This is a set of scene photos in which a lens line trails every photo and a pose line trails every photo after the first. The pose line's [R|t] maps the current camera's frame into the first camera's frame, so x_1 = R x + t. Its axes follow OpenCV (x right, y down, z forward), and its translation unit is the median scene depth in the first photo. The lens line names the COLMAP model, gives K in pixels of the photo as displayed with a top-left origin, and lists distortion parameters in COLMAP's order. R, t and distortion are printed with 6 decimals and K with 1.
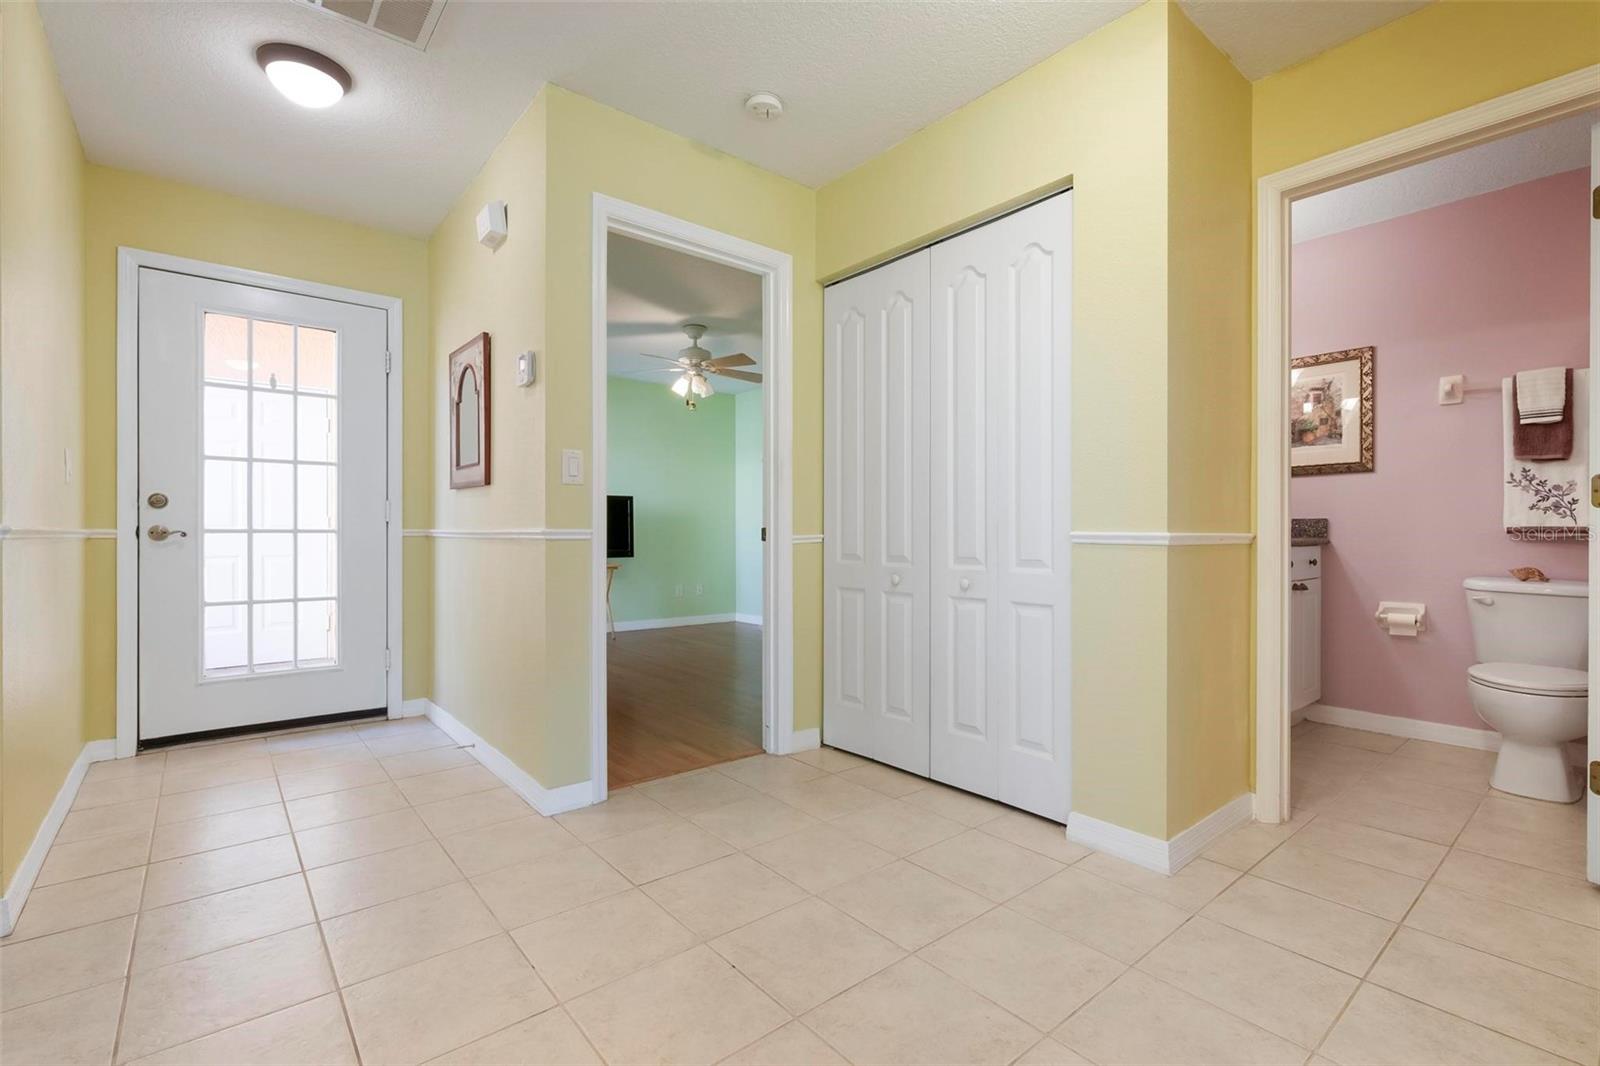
lens RADIAL K [[716.5, 0, 803.5], [0, 716.5, 533.3], [0, 0, 1]] dist [-0.002192, -0.000039]
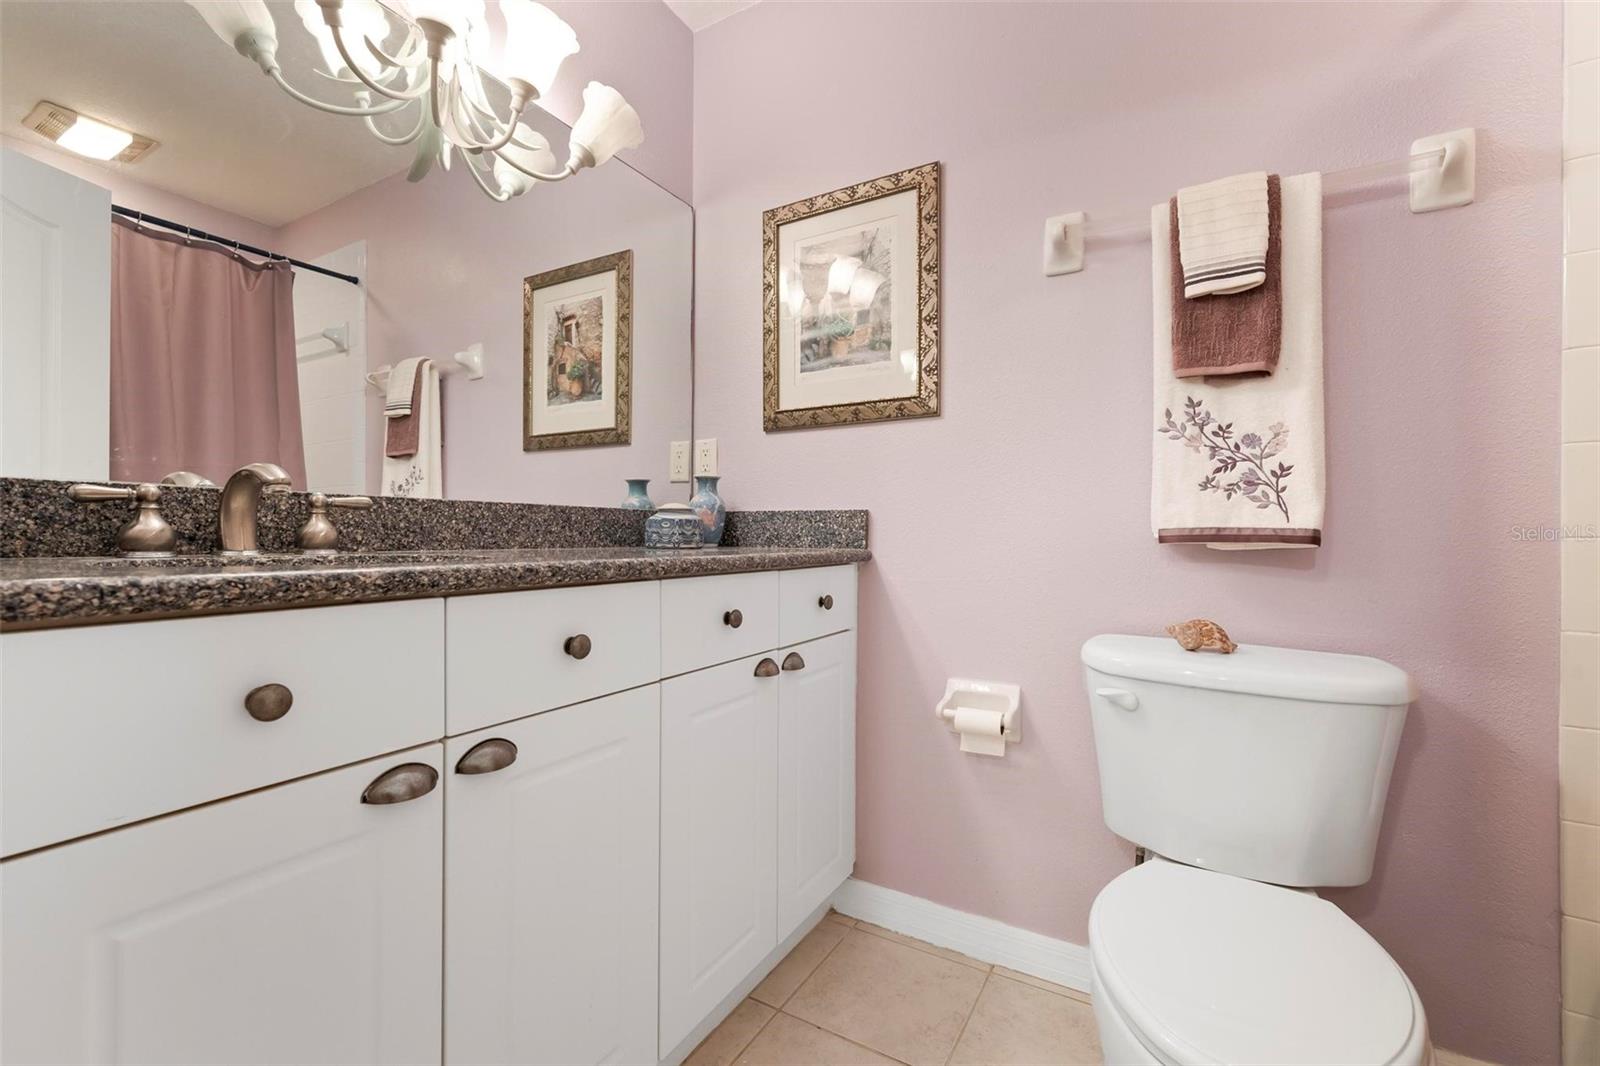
lens RADIAL K [[672.2, 0, 810.2], [0, 672.2, 531.8], [0, 0, 1]] dist [0.001812, 0.000258]
pose [[0.937456, 0.002862, 0.348092, 0.638110], [-0.002348, 0.999995, -0.001899, -0.005220], [-0.348096, 0.000963, 0.937458, 0.688555]]
